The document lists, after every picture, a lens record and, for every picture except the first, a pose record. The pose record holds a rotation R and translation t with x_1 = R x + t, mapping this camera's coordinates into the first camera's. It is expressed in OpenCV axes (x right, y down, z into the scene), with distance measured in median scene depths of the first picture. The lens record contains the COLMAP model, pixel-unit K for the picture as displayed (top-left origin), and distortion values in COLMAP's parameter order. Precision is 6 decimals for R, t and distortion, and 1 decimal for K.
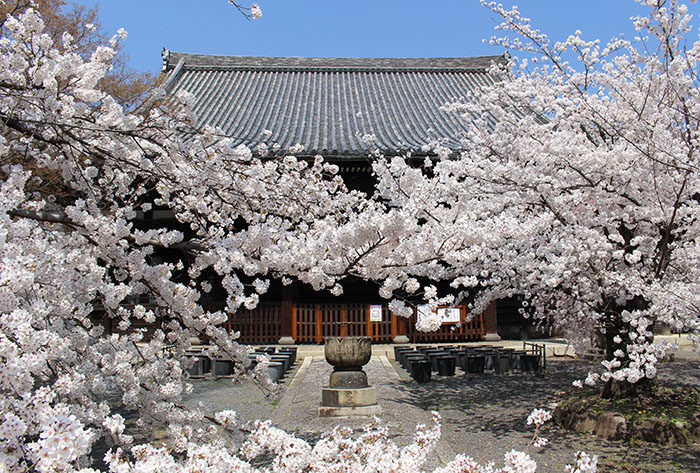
lens RADIAL K [[614.3, 0, 359.6], [0, 614.3, 235.8], [0, 0, 1]] dist [-0.157872, 0.129842]
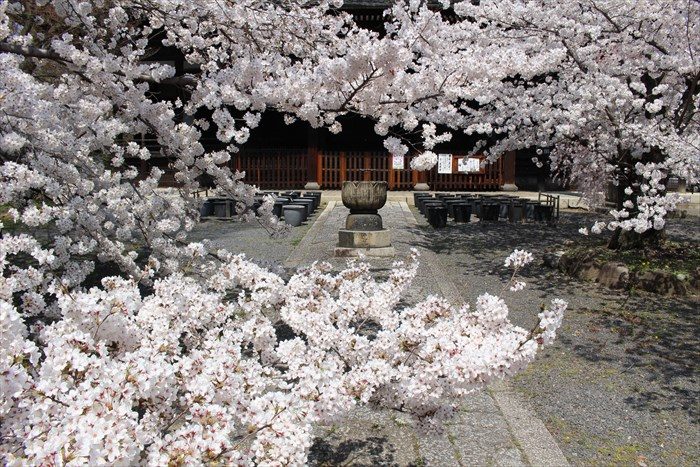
lens RADIAL K [[582.5, 0, 350.0], [0, 582.5, 233.5], [0, 0, 1]] dist [-0.157960, 0.127650]
pose [[0.997815, 0.024226, -0.061462, 0.025539], [-0.008441, 0.969466, 0.245081, 0.013968], [0.065522, -0.244027, 0.967552, 0.038419]]
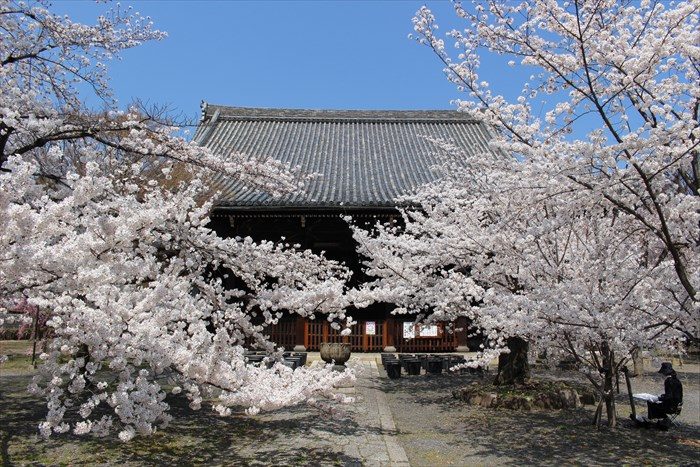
lens RADIAL K [[582.5, 0, 350.0], [0, 582.5, 233.5], [0, 0, 1]] dist [-0.157960, 0.127650]
pose [[0.998929, 0.012434, -0.044563, 0.104709], [-0.014018, 0.999275, -0.035404, -0.078607], [0.044090, 0.035991, 0.998379, -0.616421]]
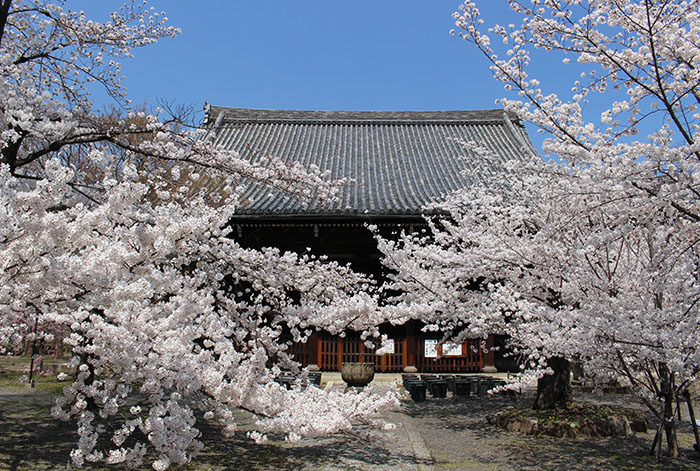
lens RADIAL K [[626.2, 0, 334.9], [0, 626.2, 222.0], [0, 0, 1]] dist [-0.156351, 0.128444]
pose [[0.996486, 0.009514, -0.083213, 0.059064], [-0.015329, 0.997463, -0.069515, -0.079040], [0.082341, 0.070546, 0.994104, -0.611587]]
